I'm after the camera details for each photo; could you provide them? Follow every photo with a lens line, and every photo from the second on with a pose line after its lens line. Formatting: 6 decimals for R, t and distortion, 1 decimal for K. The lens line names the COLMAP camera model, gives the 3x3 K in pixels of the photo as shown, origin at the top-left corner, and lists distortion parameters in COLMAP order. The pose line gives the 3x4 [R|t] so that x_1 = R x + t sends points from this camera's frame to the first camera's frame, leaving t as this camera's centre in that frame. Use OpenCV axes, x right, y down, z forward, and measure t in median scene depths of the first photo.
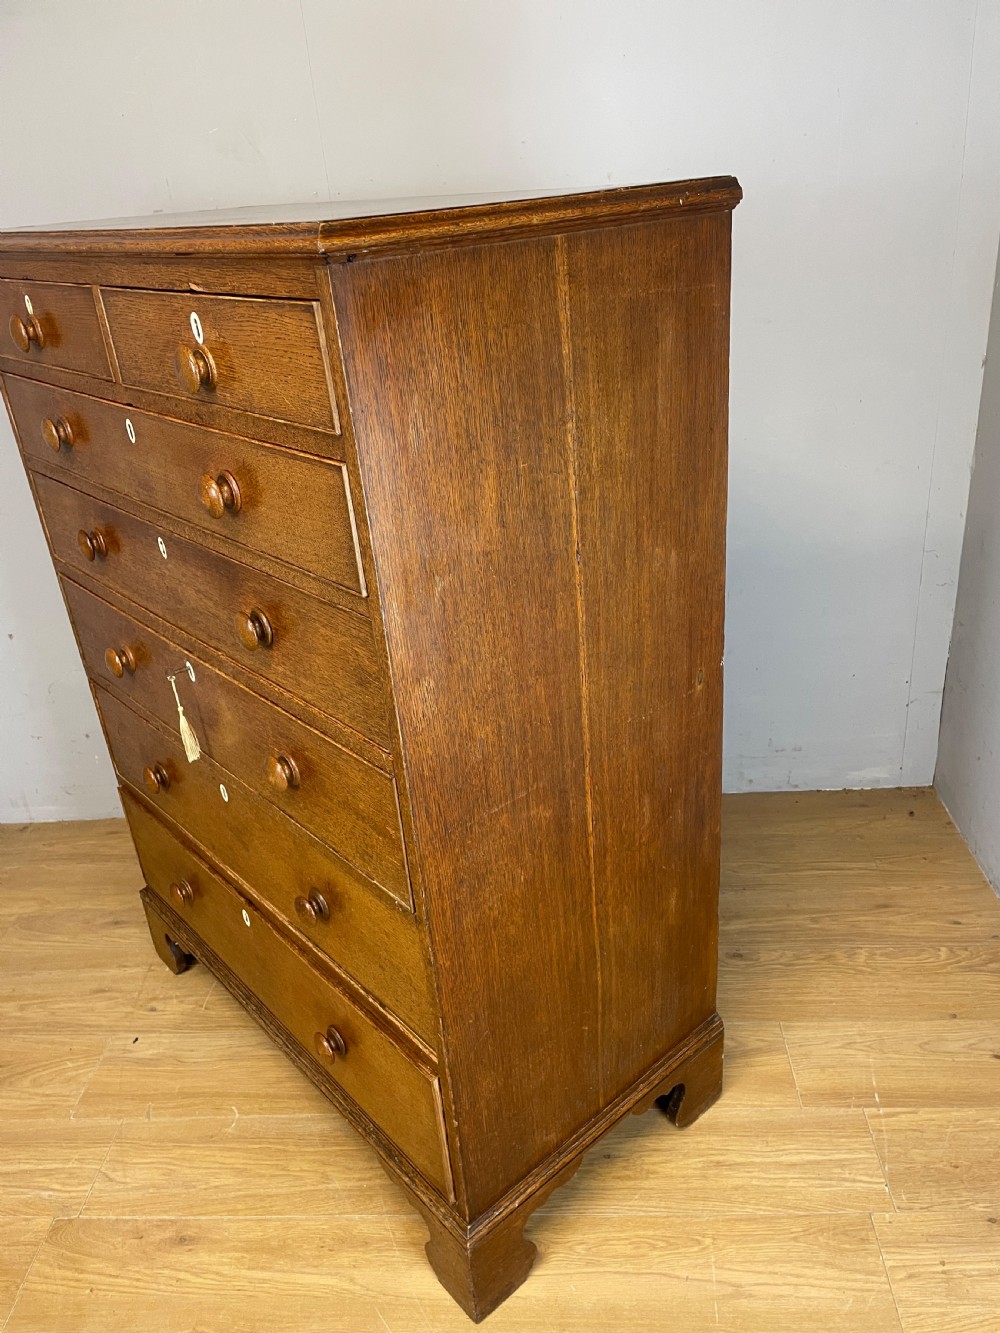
lens RADIAL K [[1007.4, 0, 512.5], [0, 1007.4, 680.4], [0, 0, 1]] dist [0.085422, -0.112233]
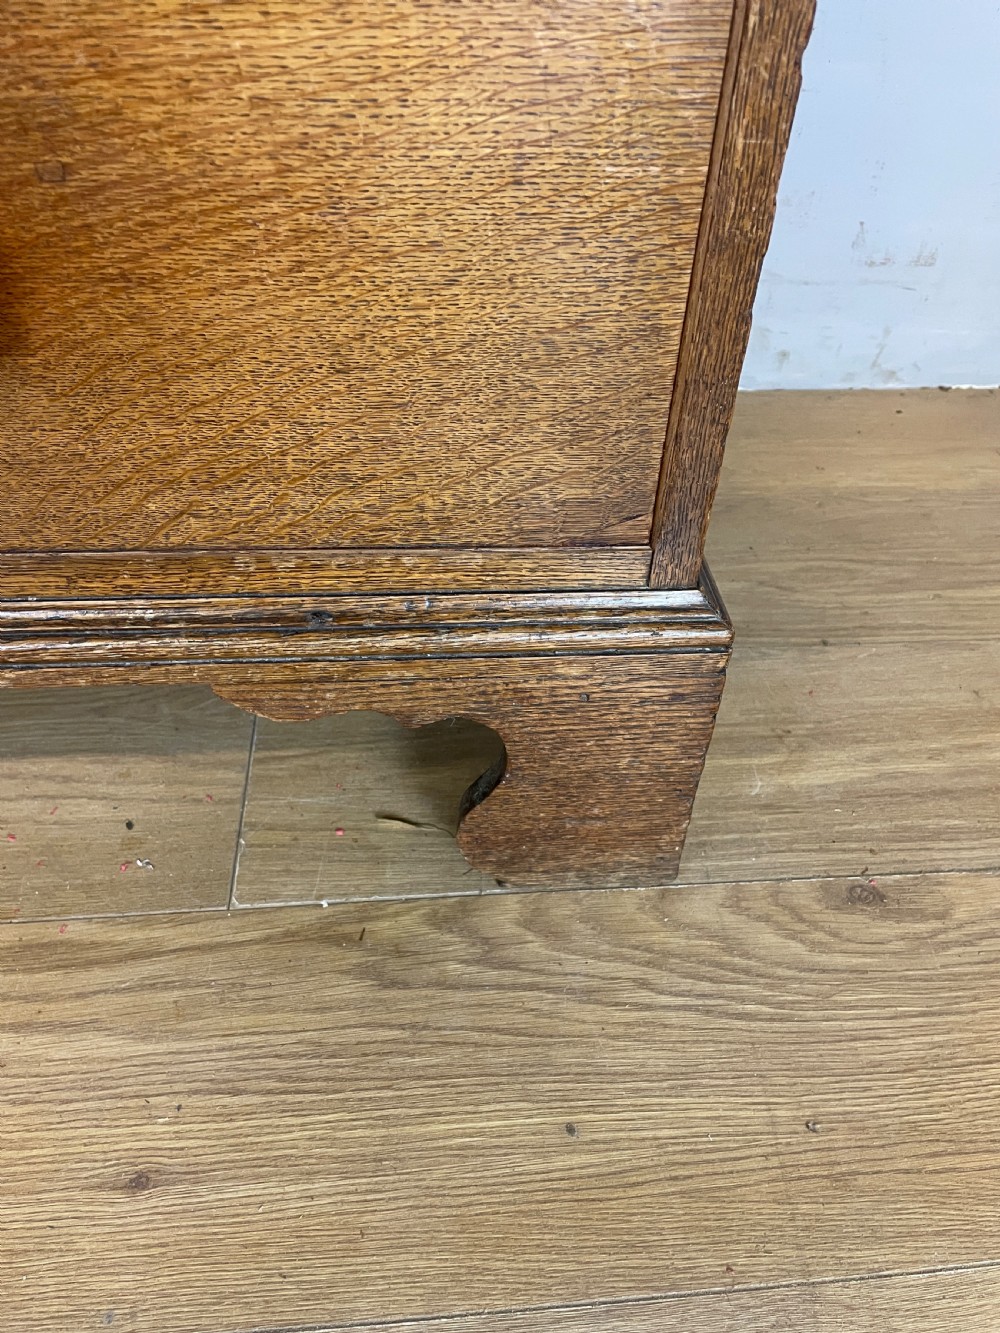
lens RADIAL K [[1007.4, 0, 512.5], [0, 1007.4, 680.4], [0, 0, 1]] dist [0.085422, -0.112233]
pose [[0.984365, -0.007230, 0.175990, 0.086568], [-0.038270, 0.966510, 0.253760, 0.154709], [-0.171931, -0.256528, 0.951122, 0.784111]]
